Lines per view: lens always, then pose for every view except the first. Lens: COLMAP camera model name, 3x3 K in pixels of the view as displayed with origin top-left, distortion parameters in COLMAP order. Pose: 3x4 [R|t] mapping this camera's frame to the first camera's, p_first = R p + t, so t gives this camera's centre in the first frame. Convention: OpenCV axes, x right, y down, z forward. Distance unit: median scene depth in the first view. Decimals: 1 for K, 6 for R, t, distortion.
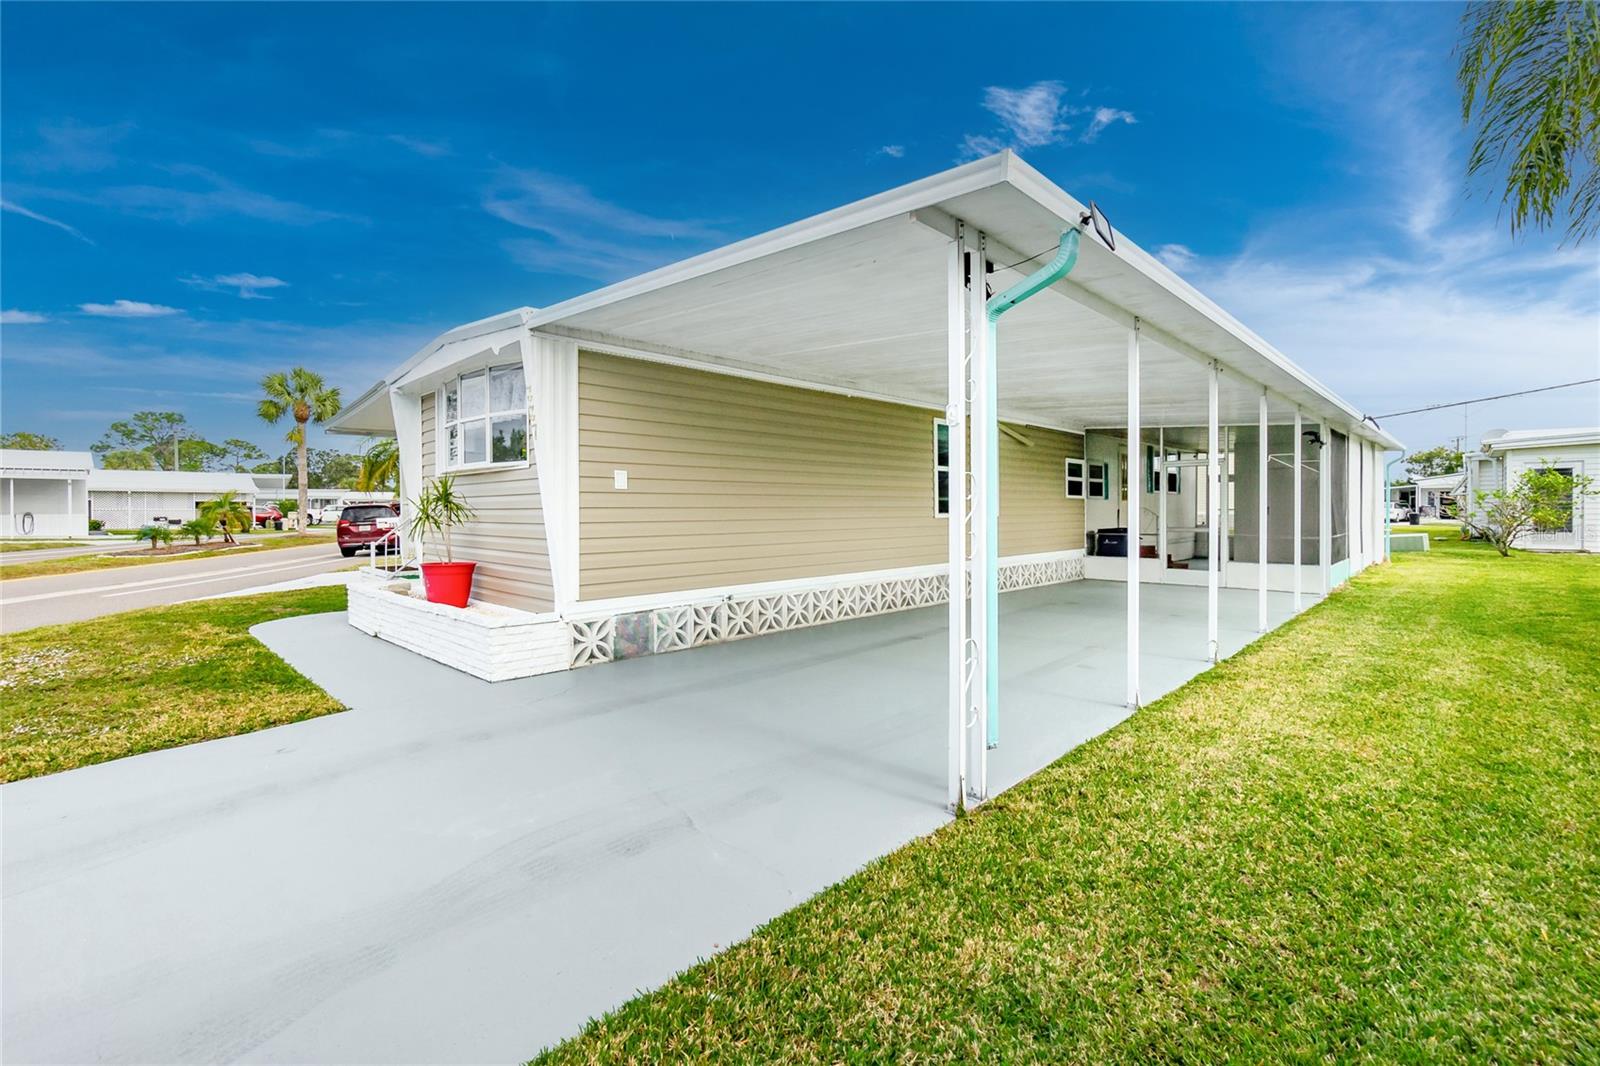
lens RADIAL K [[702.4, 0, 801.7], [0, 702.4, 528.0], [0, 0, 1]] dist [-0.001104, 0.000554]
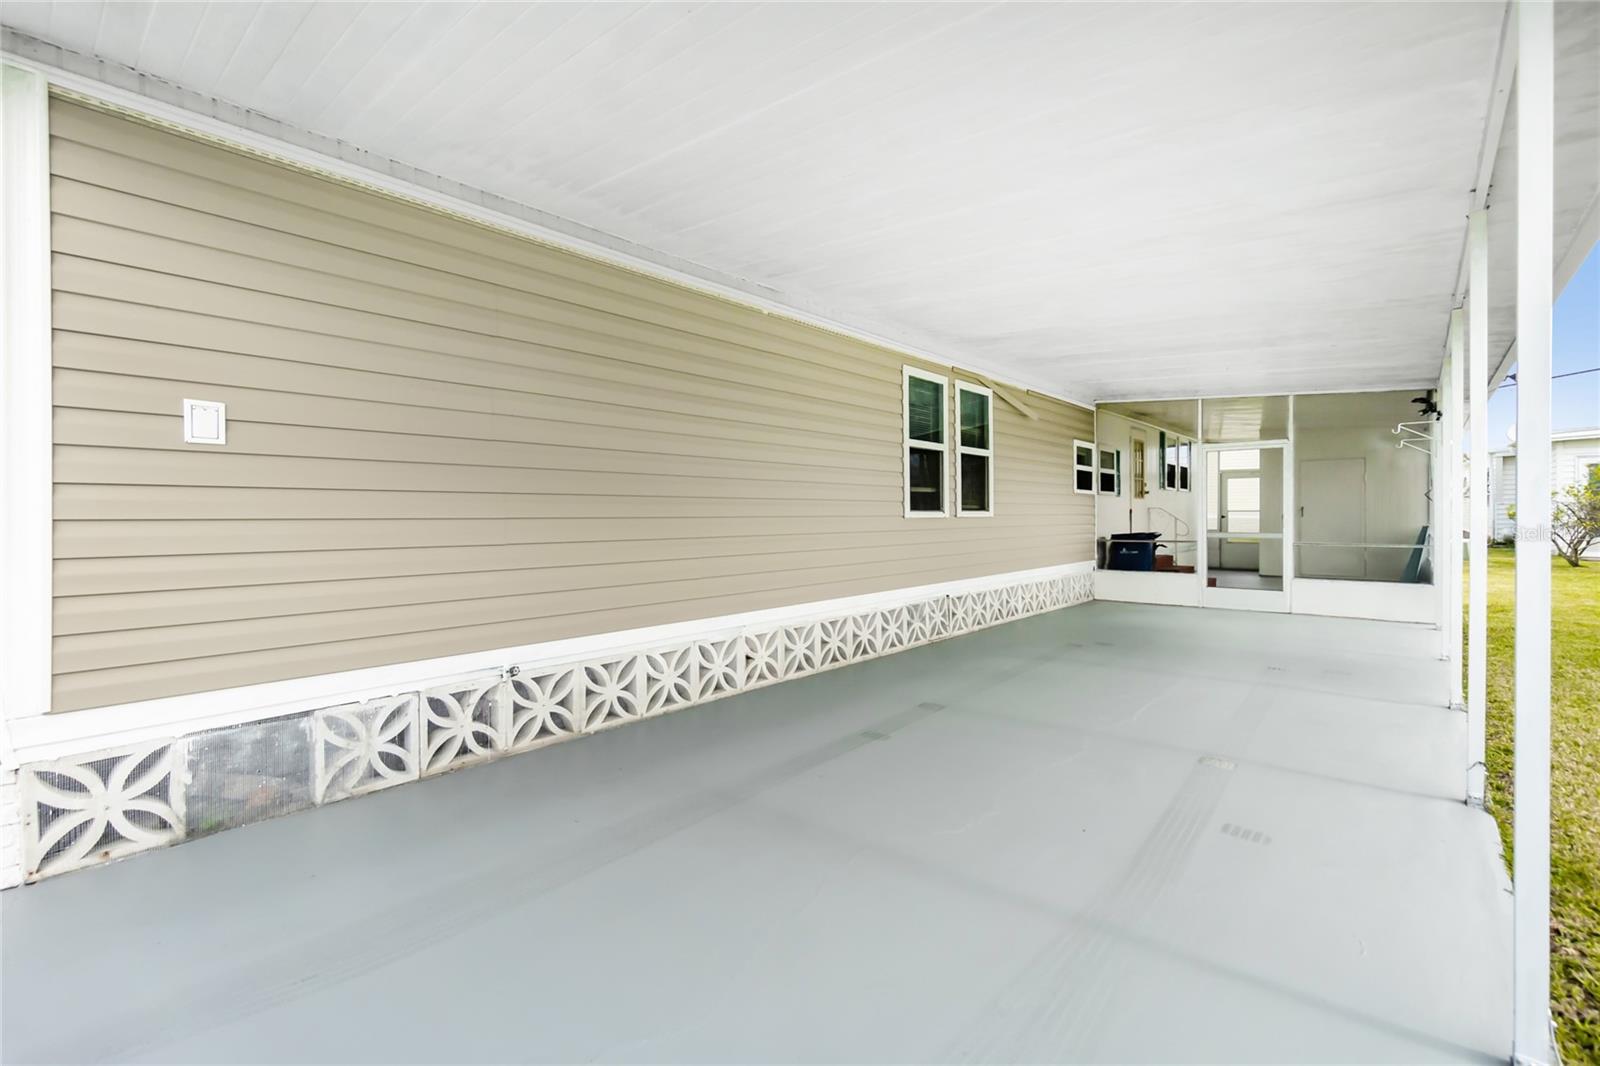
lens RADIAL K [[702.4, 0, 801.7], [0, 702.4, 528.0], [0, 0, 1]] dist [-0.001104, 0.000554]
pose [[0.998259, -0.000831, 0.058978, 0.061944], [0.001347, 0.999961, -0.008699, 0.000874], [-0.058968, 0.008763, 0.998221, 0.396023]]
